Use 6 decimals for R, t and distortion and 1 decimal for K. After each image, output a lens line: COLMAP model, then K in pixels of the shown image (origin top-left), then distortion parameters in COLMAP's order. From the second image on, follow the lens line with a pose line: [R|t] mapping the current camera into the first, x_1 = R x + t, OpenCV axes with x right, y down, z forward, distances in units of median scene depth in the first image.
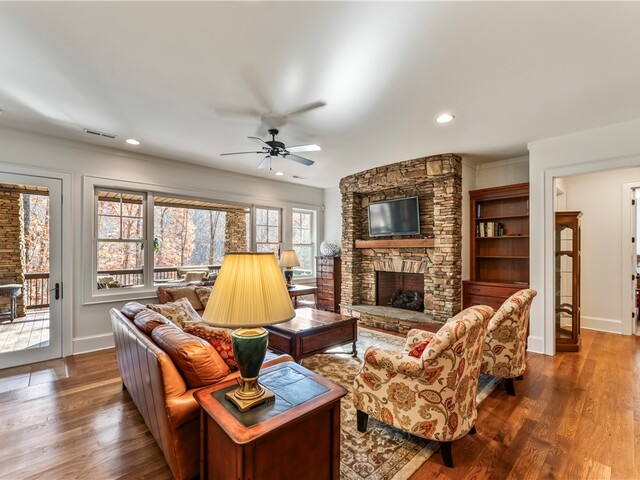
lens RADIAL K [[287.7, 0, 319.5], [0, 287.7, 248.3], [0, 0, 1]] dist [-0.004879, 0.000429]
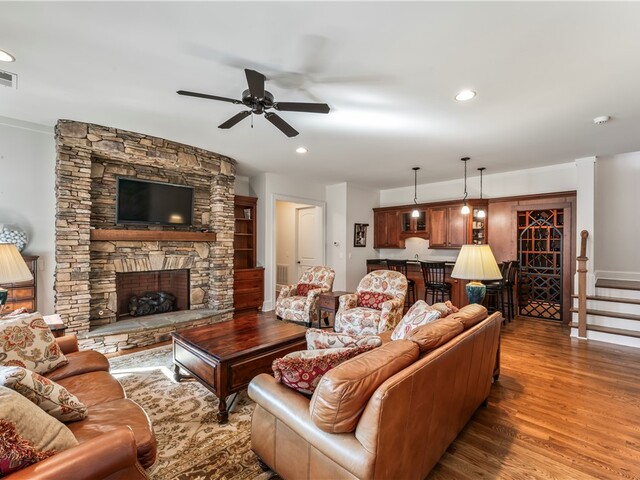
lens RADIAL K [[287.7, 0, 322.3], [0, 287.7, 245.5], [0, 0, 1]] dist [-0.004879, 0.000429]
pose [[-0.049960, -0.001752, 0.998750, -0.579674], [-0.008357, 0.999964, 0.001336, 0.006317], [-0.998716, -0.008279, -0.049972, 0.574084]]
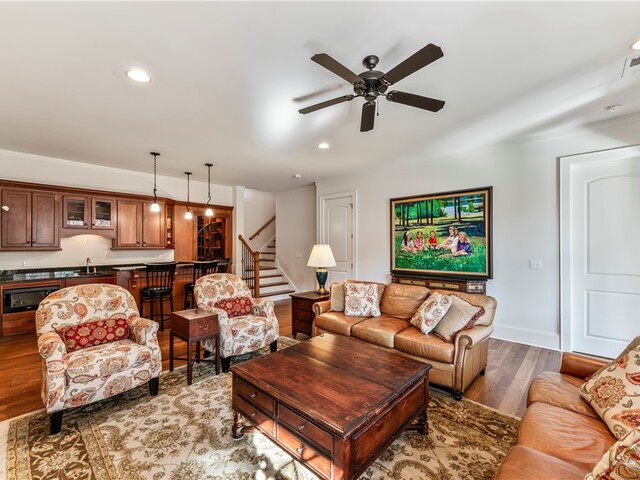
lens RADIAL K [[287.7, 0, 317.3], [0, 287.7, 242.9], [0, 0, 1]] dist [-0.004879, 0.000429]
pose [[-0.997964, 0.002368, -0.063735, 0.003624], [0.003079, 0.999934, -0.011047, 0.007697], [0.063704, -0.011220, -0.997906, 1.074557]]
